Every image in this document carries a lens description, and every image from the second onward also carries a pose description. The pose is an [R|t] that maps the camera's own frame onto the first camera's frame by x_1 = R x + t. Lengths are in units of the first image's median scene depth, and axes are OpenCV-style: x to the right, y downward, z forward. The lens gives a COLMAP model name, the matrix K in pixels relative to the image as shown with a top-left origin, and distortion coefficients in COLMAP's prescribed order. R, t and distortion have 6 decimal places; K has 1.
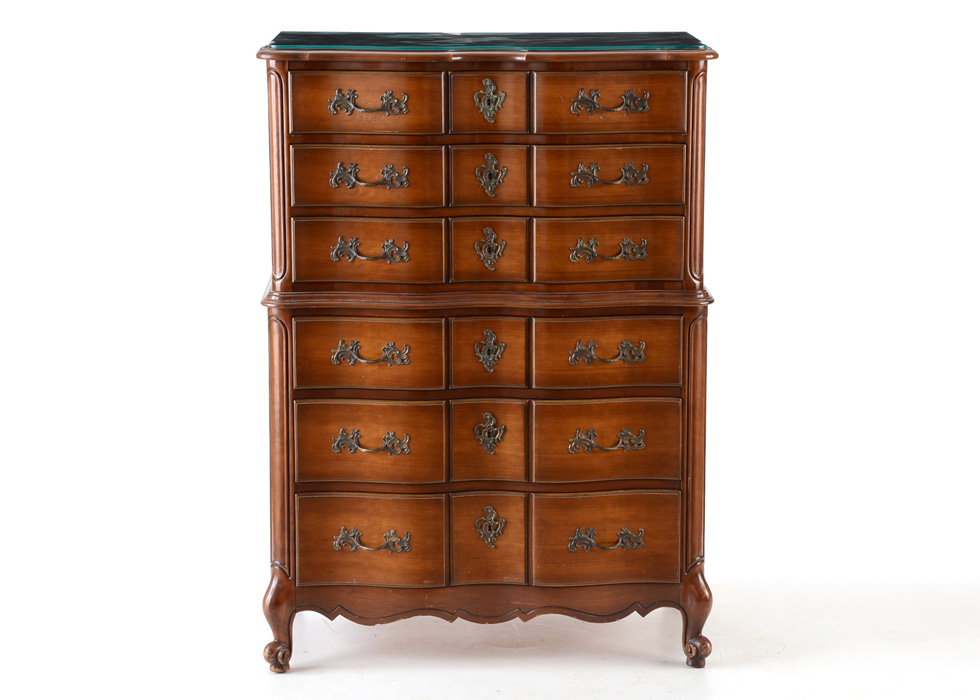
lens RADIAL K [[2265.8, 0, 493.8], [0, 2265.8, 389.0], [0, 0, 1]] dist [0.262511, 0.046205]
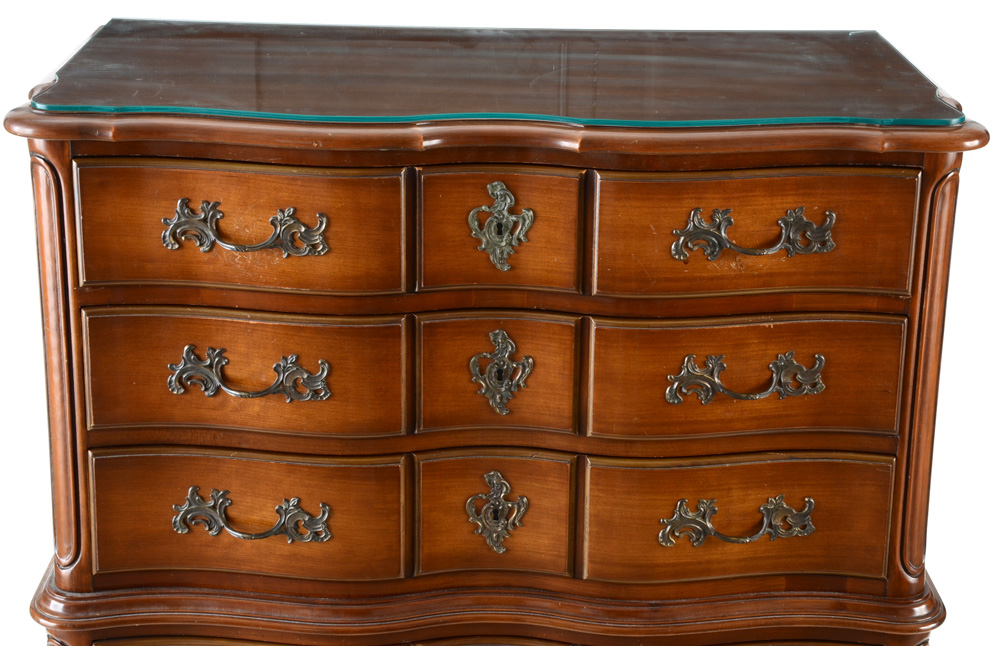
lens RADIAL K [[1877.3, 0, 500.0], [0, 1877.3, 323.0], [0, 0, 1]] dist [0.248212, -0.046274]
pose [[0.999780, 0.020196, -0.005700, 0.000593], [-0.019340, 0.992191, 0.123216, -0.154741], [0.008144, -0.123079, 0.992363, 0.603296]]
